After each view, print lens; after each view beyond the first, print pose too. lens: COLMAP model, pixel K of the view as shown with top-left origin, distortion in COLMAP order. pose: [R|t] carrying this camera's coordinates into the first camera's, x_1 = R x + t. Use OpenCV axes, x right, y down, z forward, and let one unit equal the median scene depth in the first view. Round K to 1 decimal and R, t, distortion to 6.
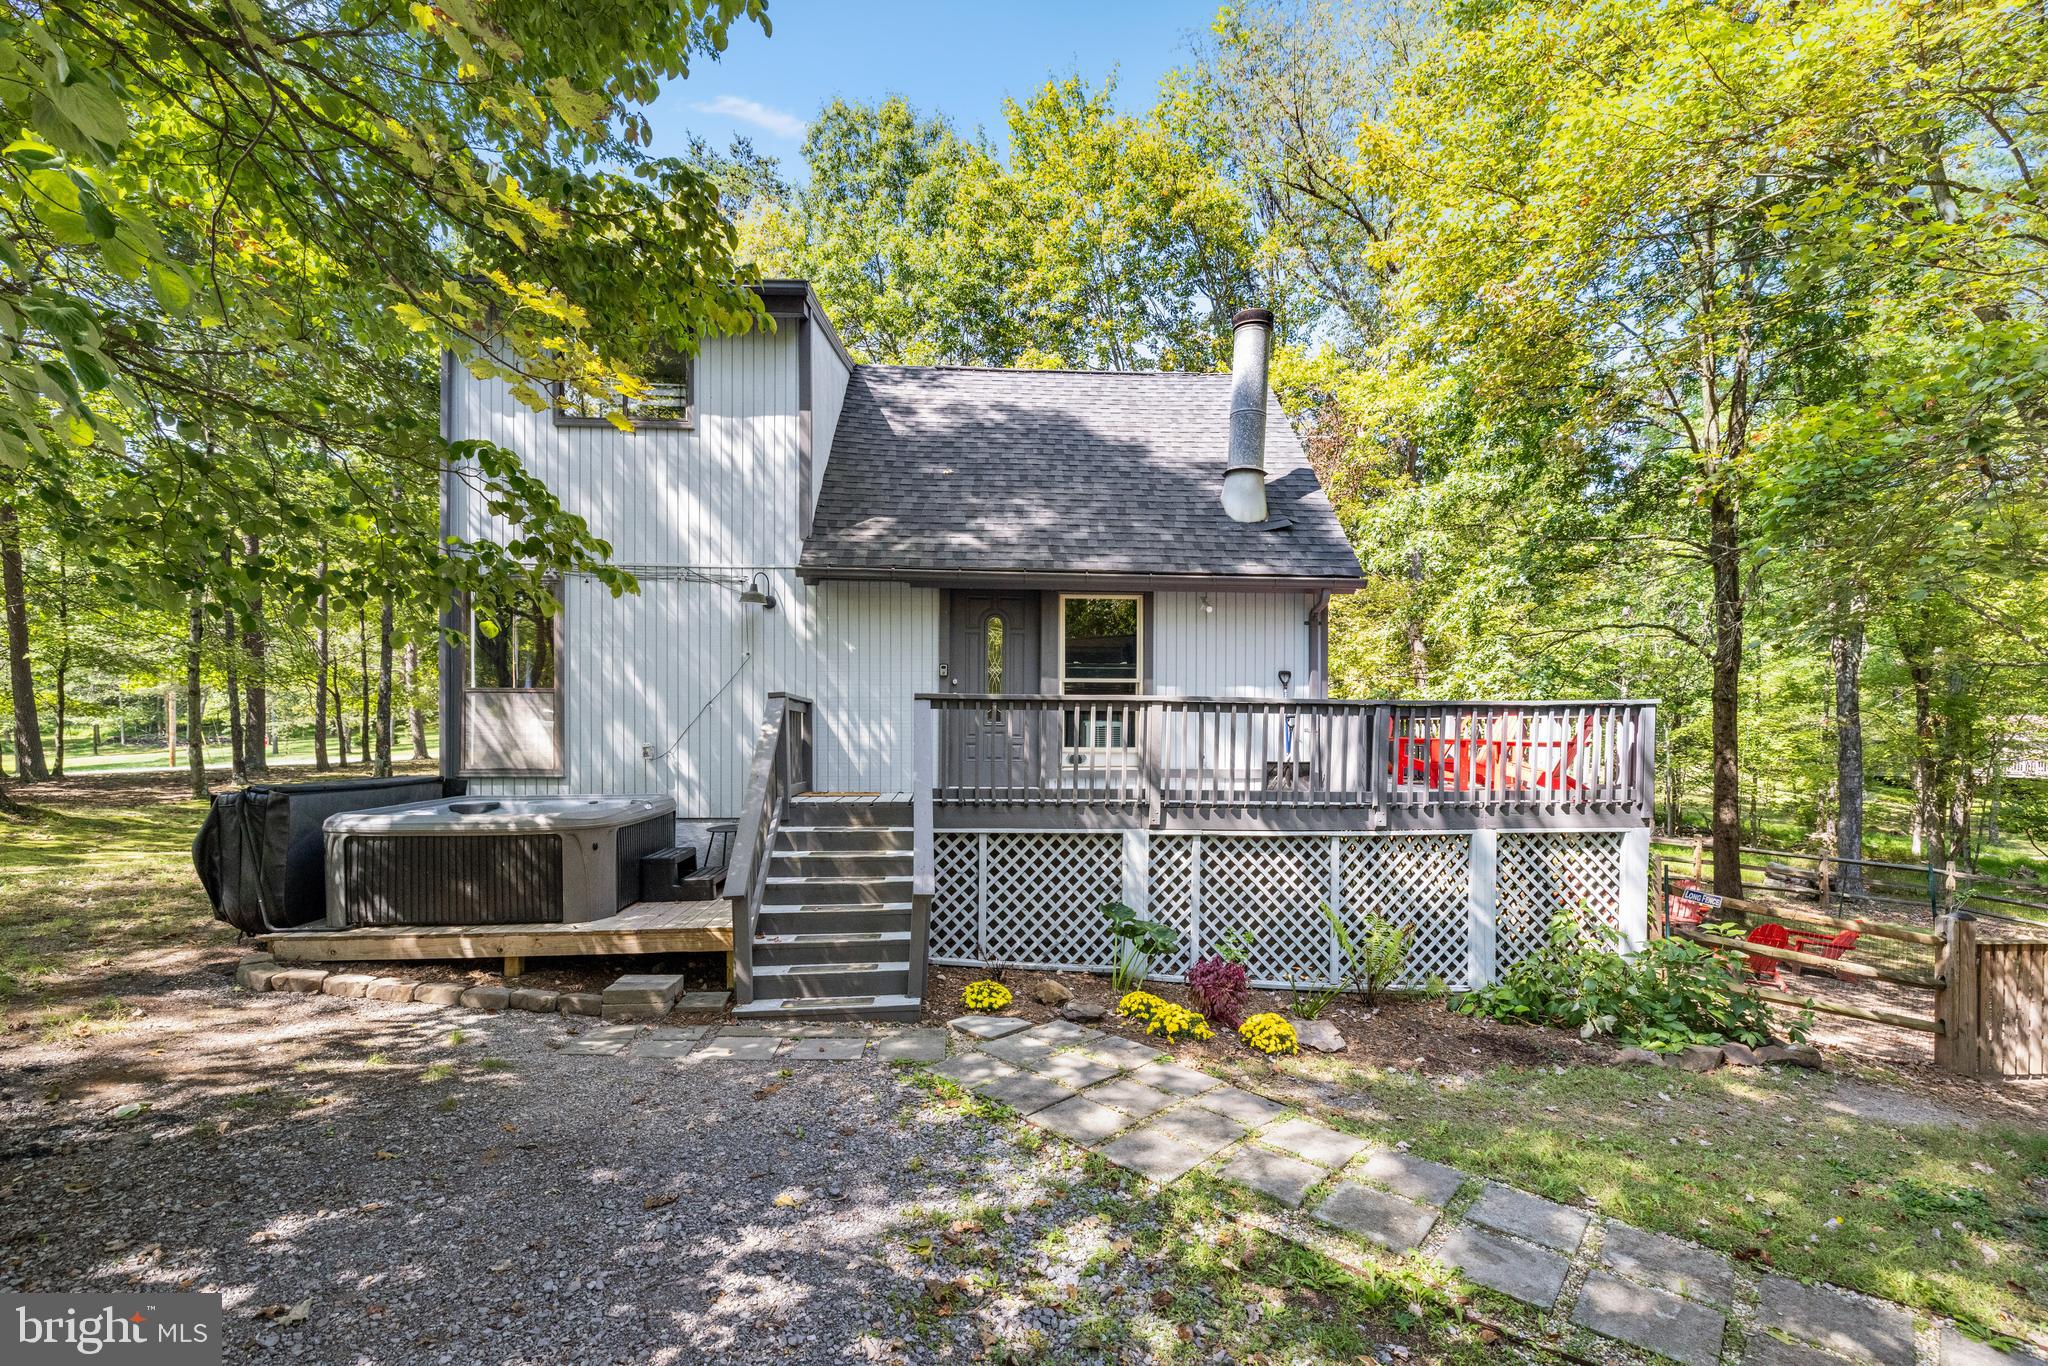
lens RADIAL K [[896.4, 0, 962.0], [0, 896.4, 712.3], [0, 0, 1]] dist [-0.000150, 0.000440]
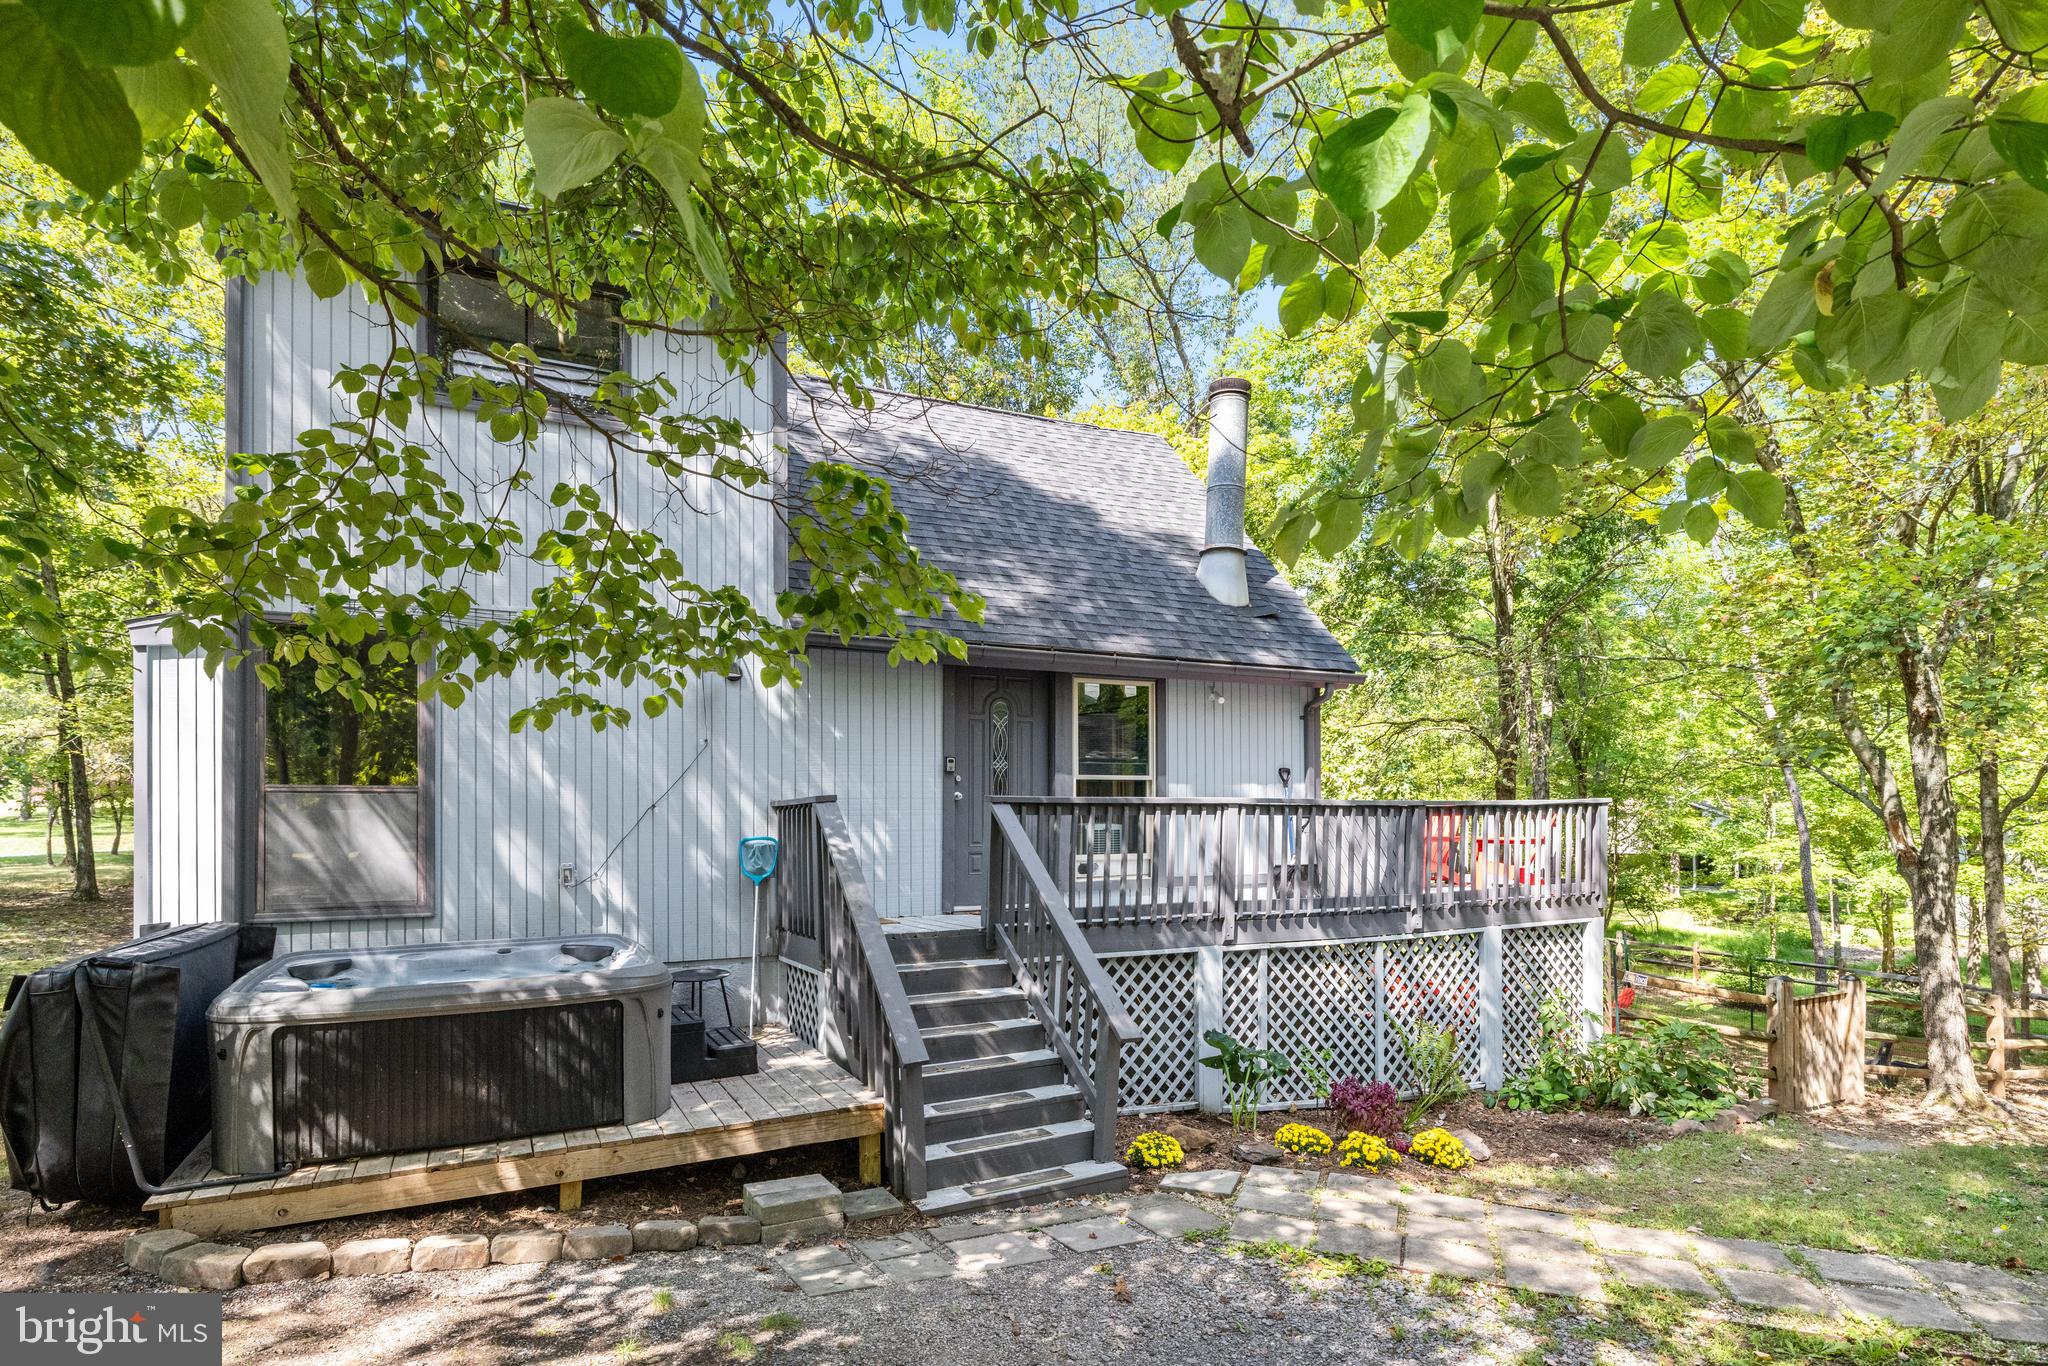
lens RADIAL K [[1097.4, 0, 1029.2], [0, 1097.4, 783.3], [0, 0, 1]] dist [-0.013547, 0.004435]
pose [[0.918250, 0.002096, 0.395996, -0.403016], [0.003775, 0.999894, -0.014046, -0.017635], [-0.395984, 0.014393, 0.918145, 0.059964]]
